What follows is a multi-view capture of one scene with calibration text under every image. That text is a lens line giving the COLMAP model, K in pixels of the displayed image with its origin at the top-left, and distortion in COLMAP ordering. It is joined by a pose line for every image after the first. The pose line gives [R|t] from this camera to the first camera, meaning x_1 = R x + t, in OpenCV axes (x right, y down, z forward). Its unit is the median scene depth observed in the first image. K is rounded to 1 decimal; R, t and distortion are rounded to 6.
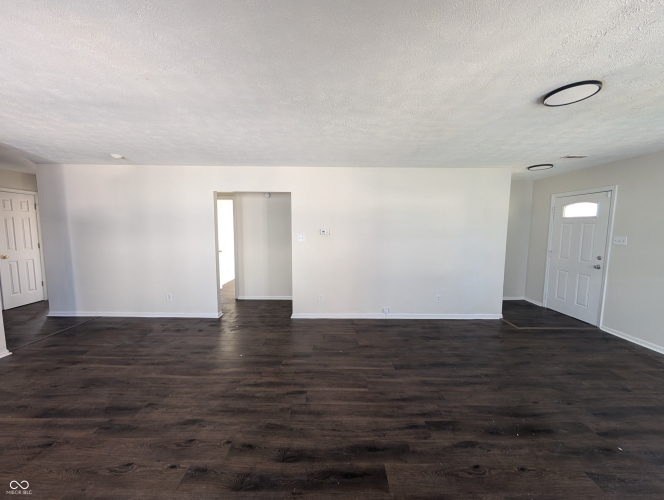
lens RADIAL K [[251.4, 0, 333.3], [0, 251.4, 250.4], [0, 0, 1]] dist [0.000668, 0.000072]
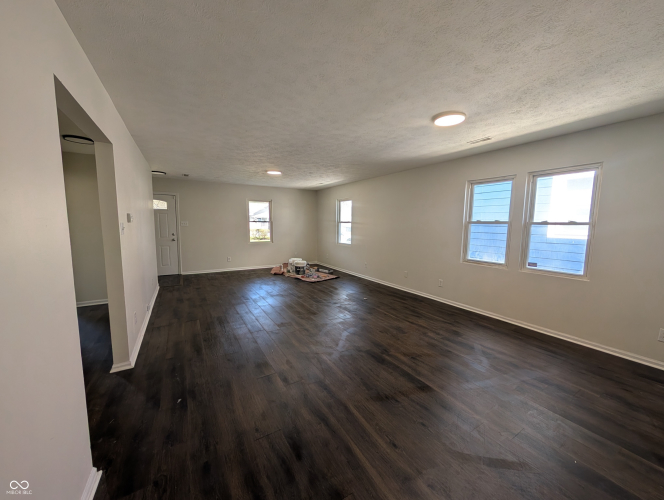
lens RADIAL K [[251.4, 0, 335.6], [0, 251.4, 248.0], [0, 0, 1]] dist [0.000668, 0.000072]
pose [[-0.519782, -0.095465, 0.848948, -1.195440], [0.060962, 0.987059, 0.148321, -0.080497], [-0.852121, 0.128848, -0.507235, 1.179559]]
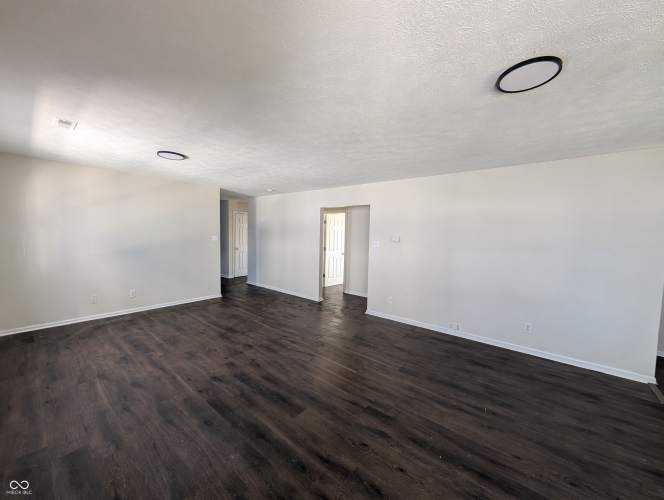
lens RADIAL K [[251.4, 0, 333.7], [0, 251.4, 251.1], [0, 0, 1]] dist [0.000668, 0.000072]
pose [[0.779212, 0.054417, -0.624394, 0.579613], [-0.075829, 0.997091, -0.007732, 0.006923], [0.622157, 0.053371, 0.781071, -0.007068]]
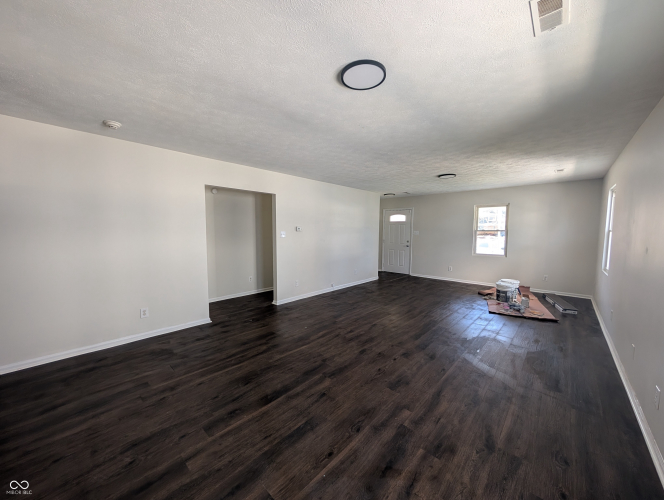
lens RADIAL K [[251.4, 0, 332.2], [0, 251.4, 249.0], [0, 0, 1]] dist [0.000668, 0.000072]
pose [[0.679747, -0.057756, 0.731169, -1.113040], [0.065152, 0.997709, 0.018241, 0.017550], [-0.730548, 0.035238, 0.681952, 0.050870]]
